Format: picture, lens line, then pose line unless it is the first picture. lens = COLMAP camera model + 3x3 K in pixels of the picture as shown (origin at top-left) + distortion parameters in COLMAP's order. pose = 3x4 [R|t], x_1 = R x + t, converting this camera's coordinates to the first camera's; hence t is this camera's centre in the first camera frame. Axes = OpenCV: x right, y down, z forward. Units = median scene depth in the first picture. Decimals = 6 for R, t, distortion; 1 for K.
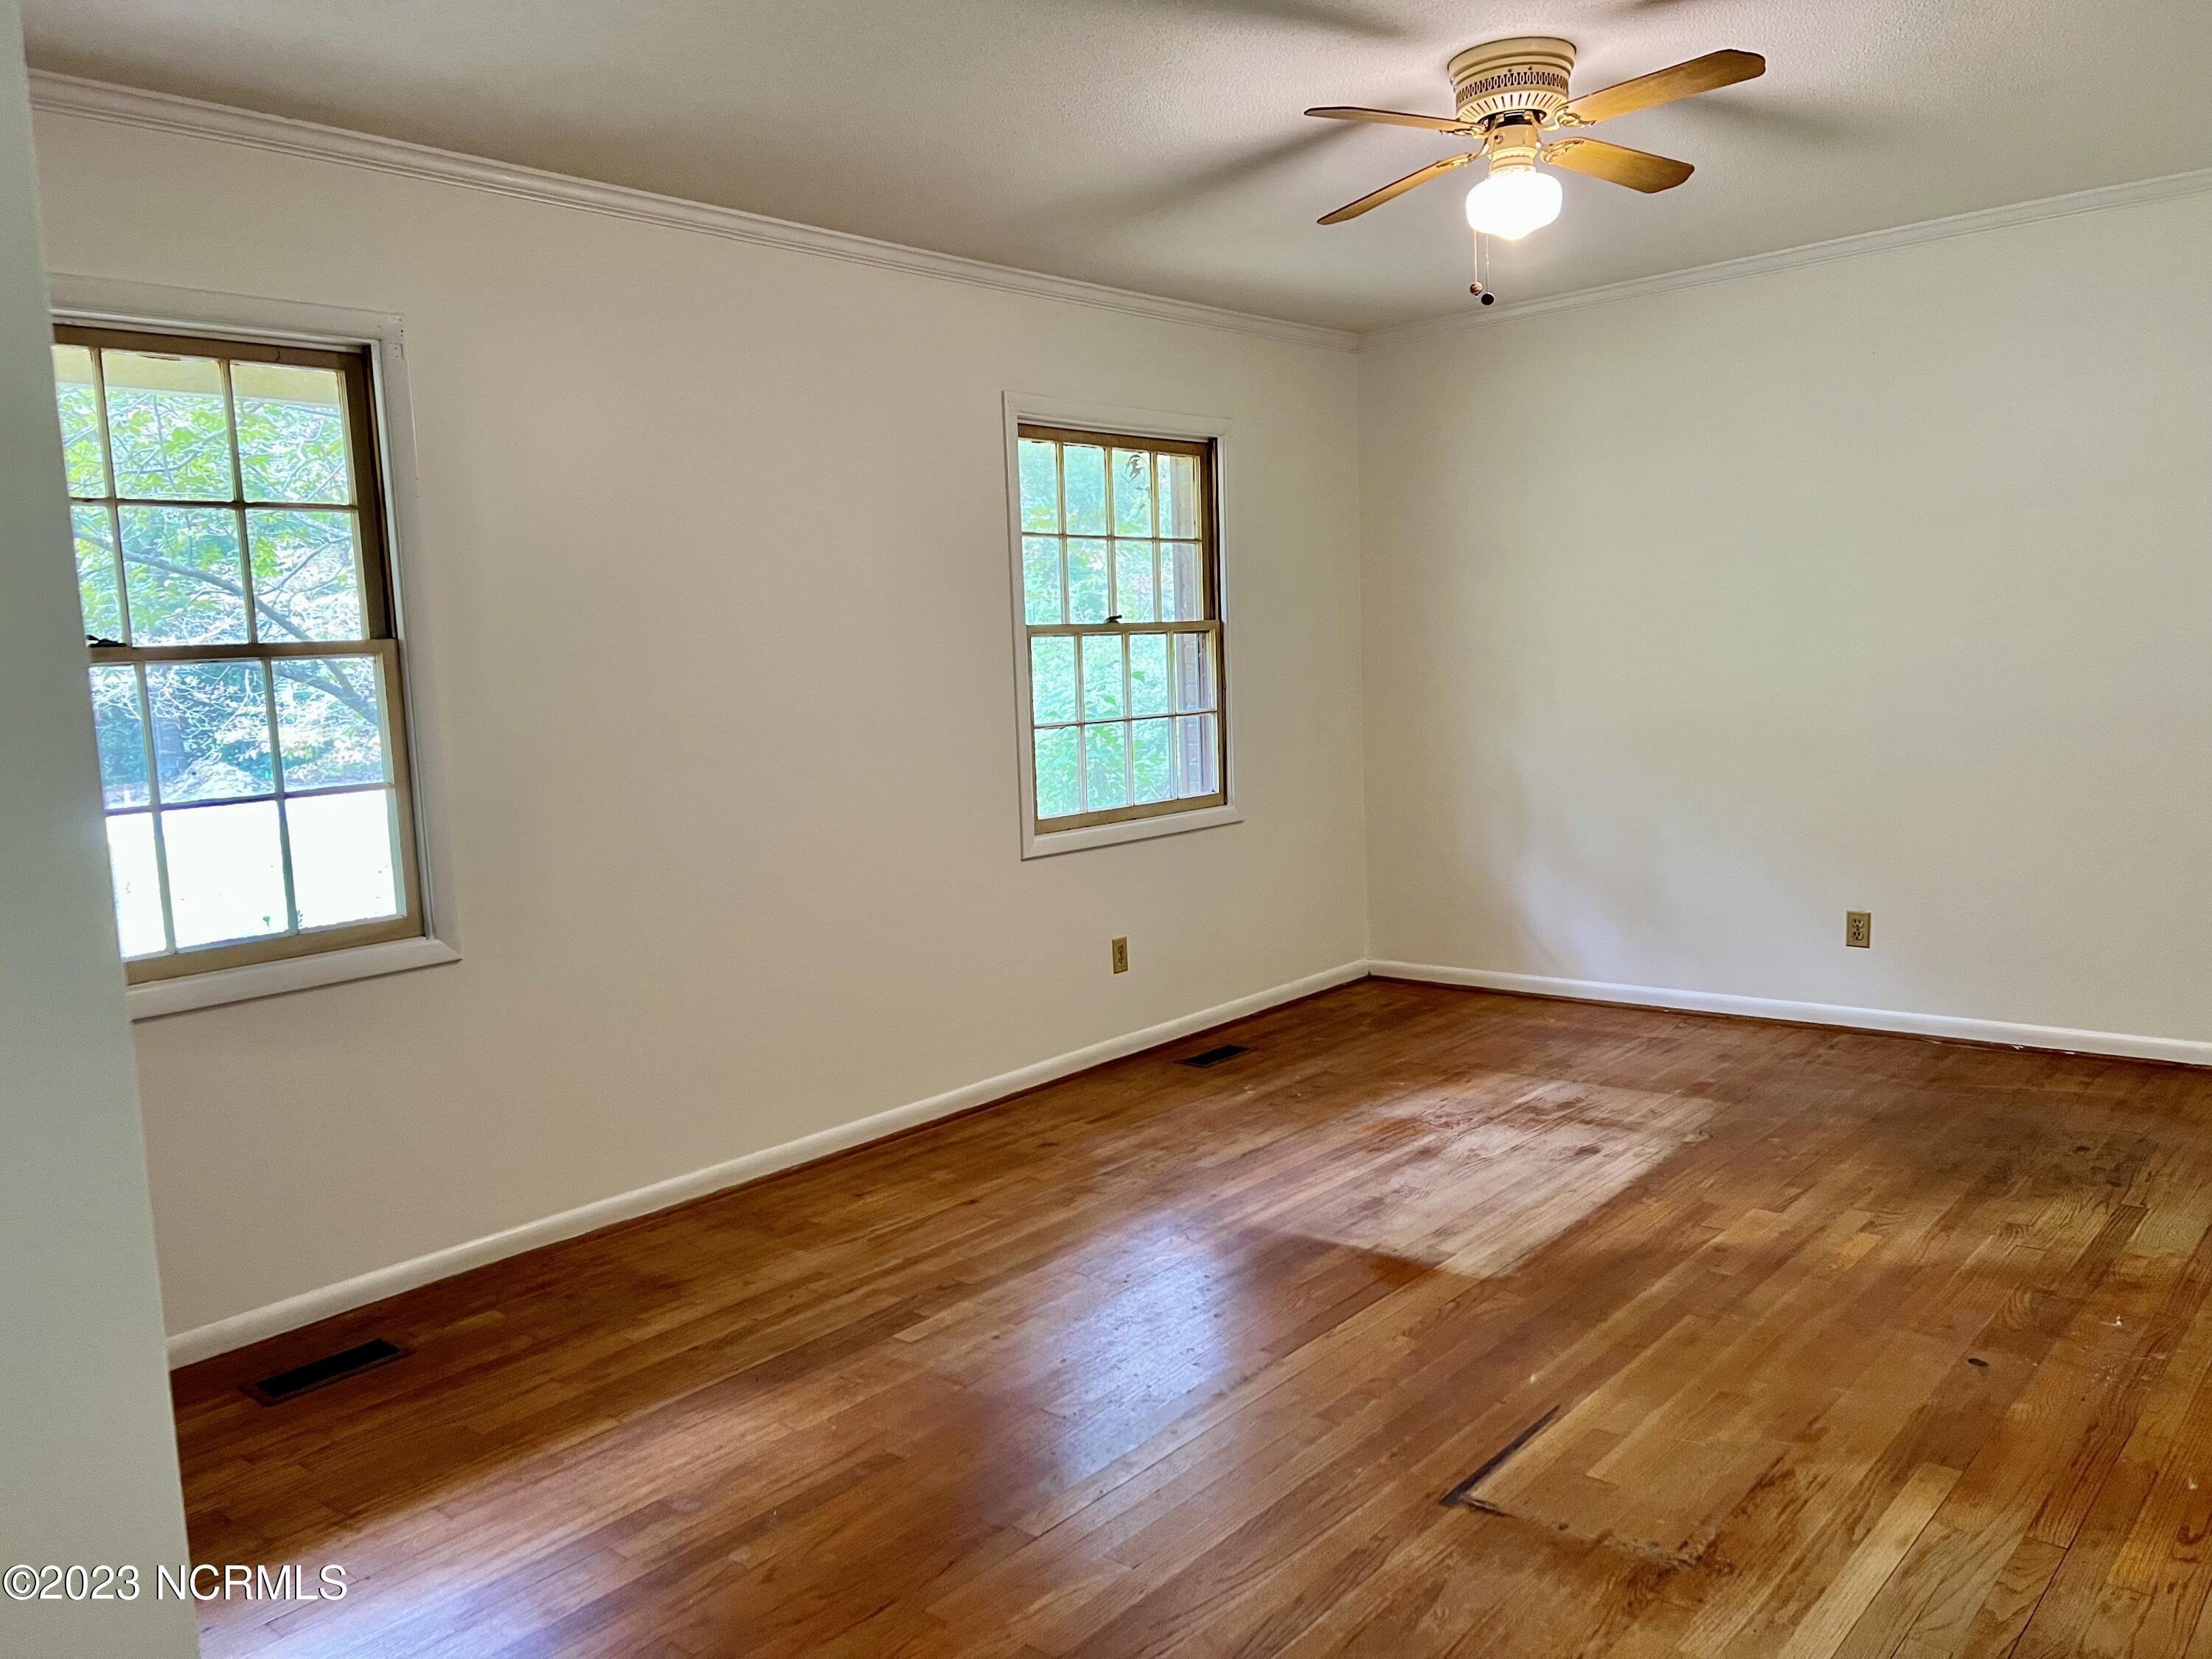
lens RADIAL K [[1667.9, 0, 1116.9], [0, 1667.9, 841.8], [0, 0, 1]] dist [0.077637, -0.097681]
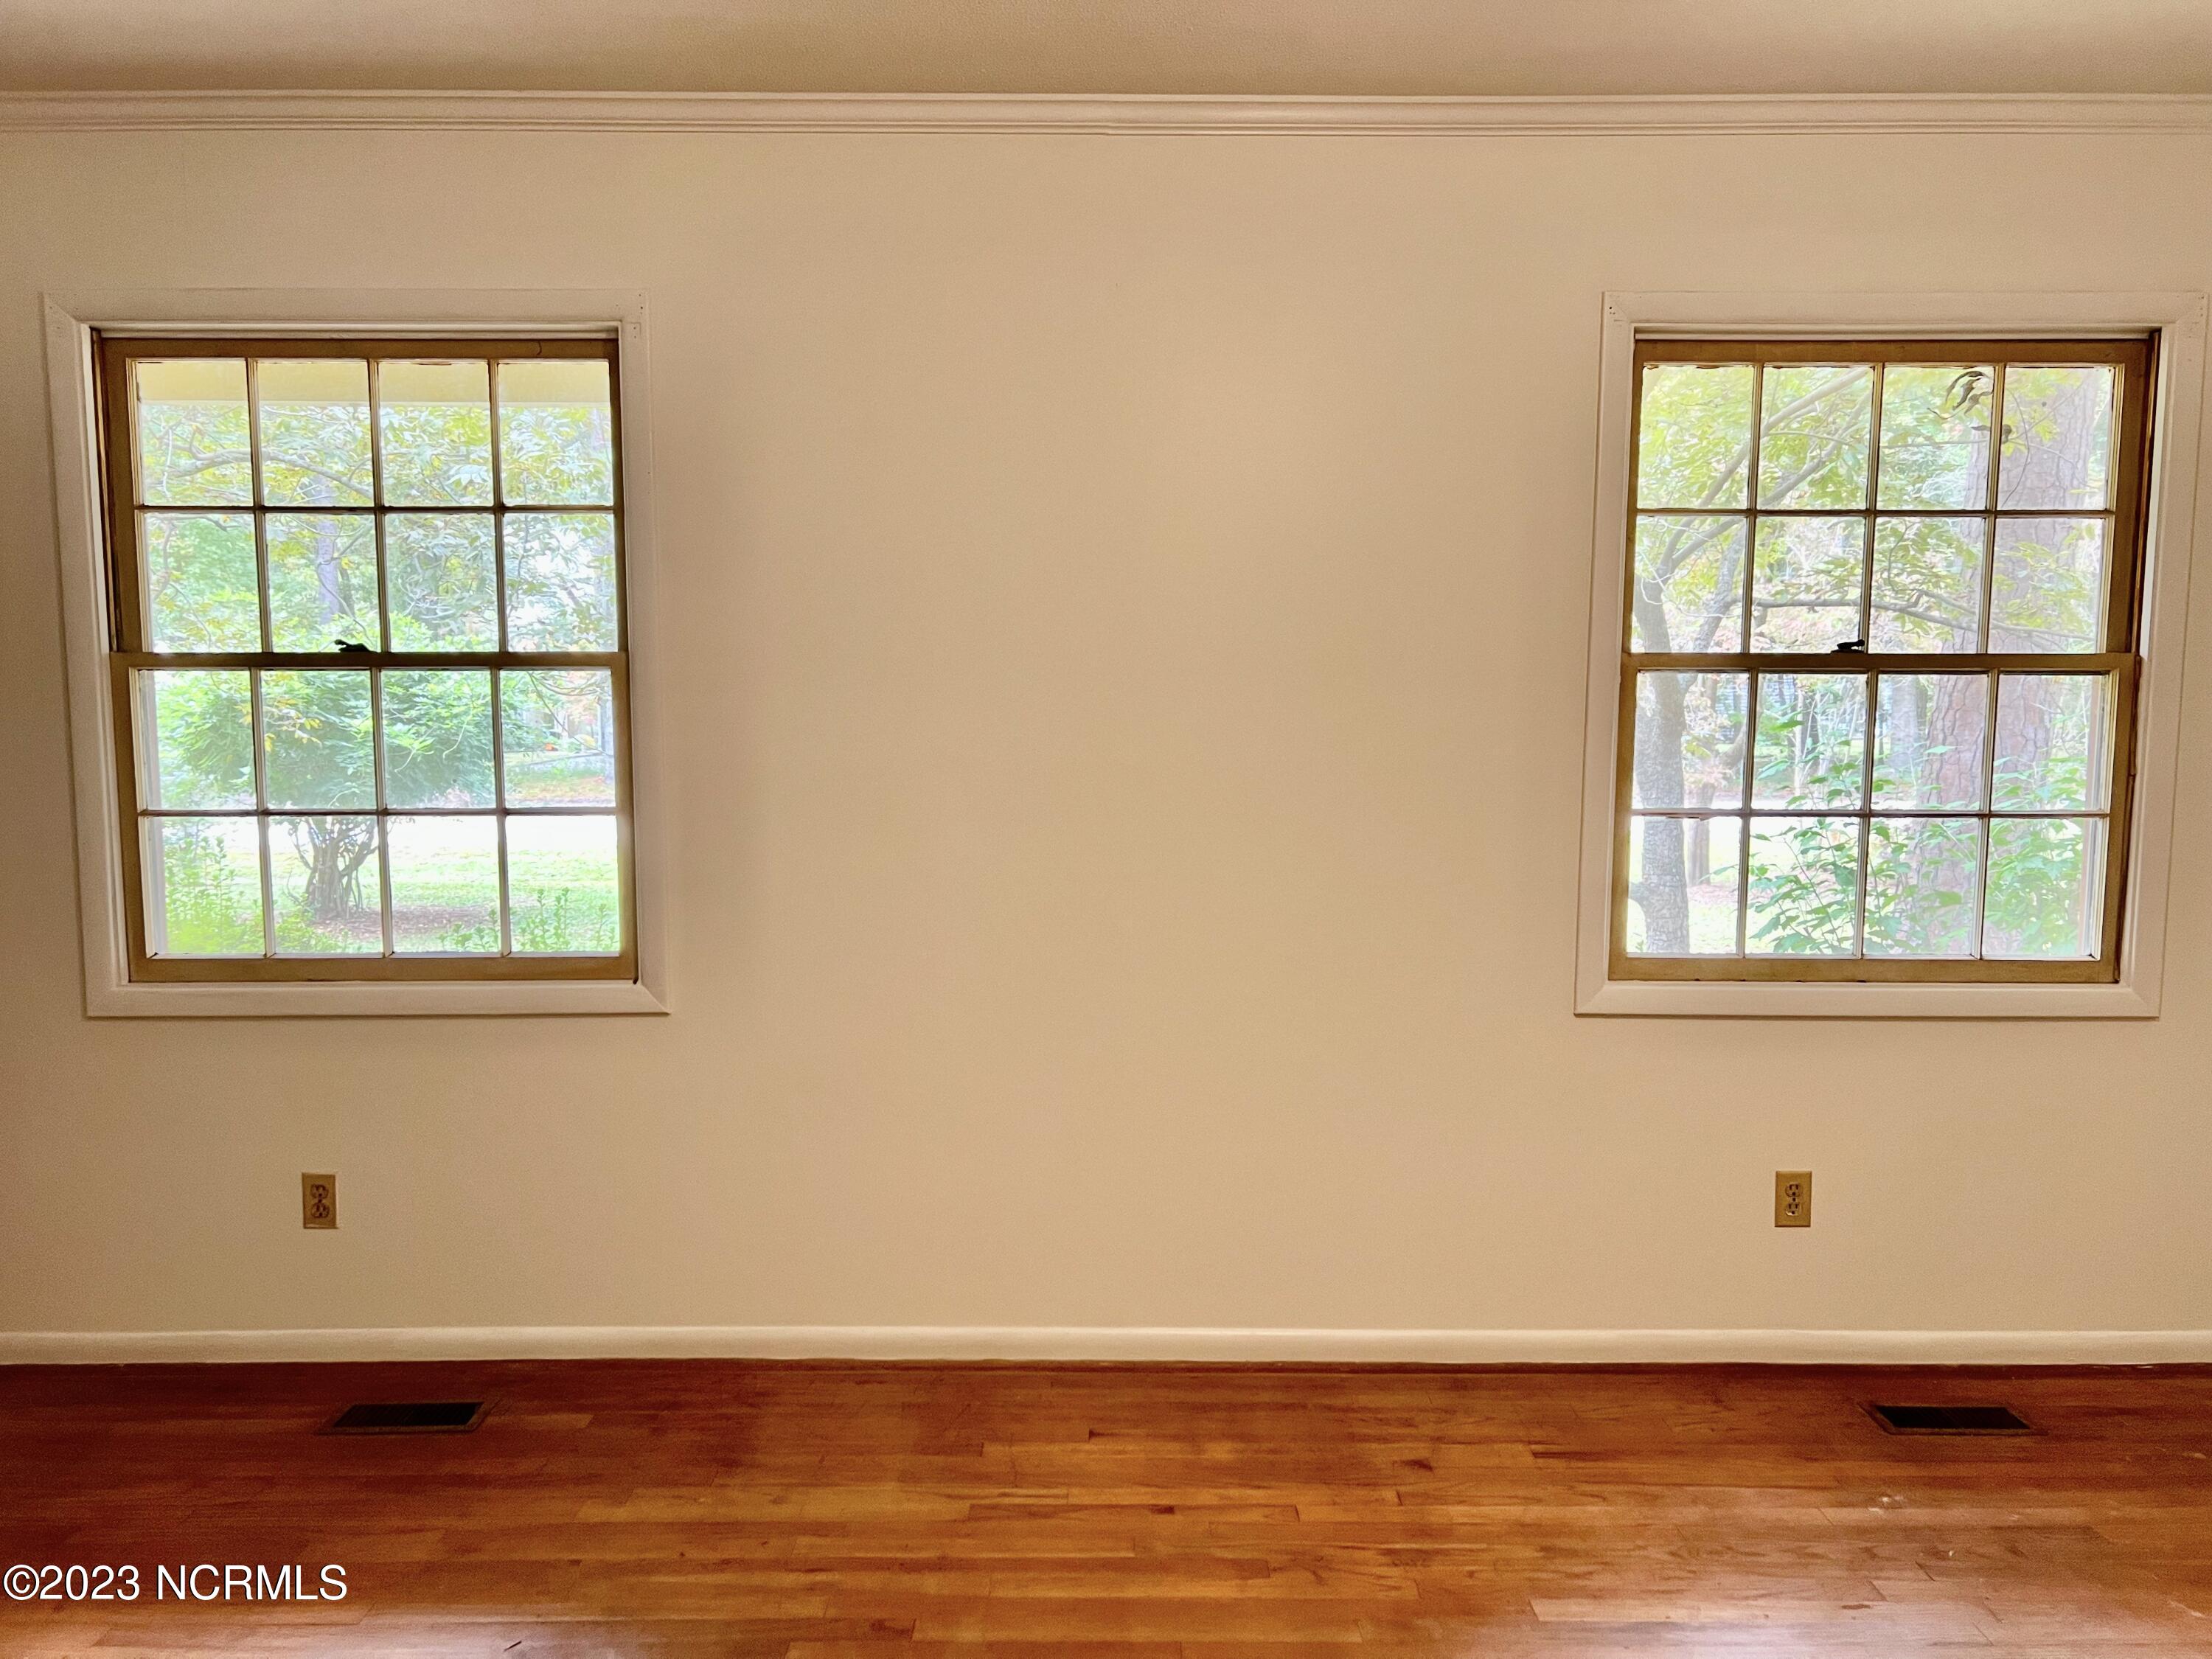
lens RADIAL K [[1711.4, 0, 1106.0], [0, 1711.4, 829.5], [0, 0, 1]] dist [0.064478, -0.080424]
pose [[0.652536, 0.110784, -0.749616, 0.369390], [-0.117811, 0.992058, 0.044061, -0.079706], [0.748543, 0.059562, 0.660405, 0.485698]]
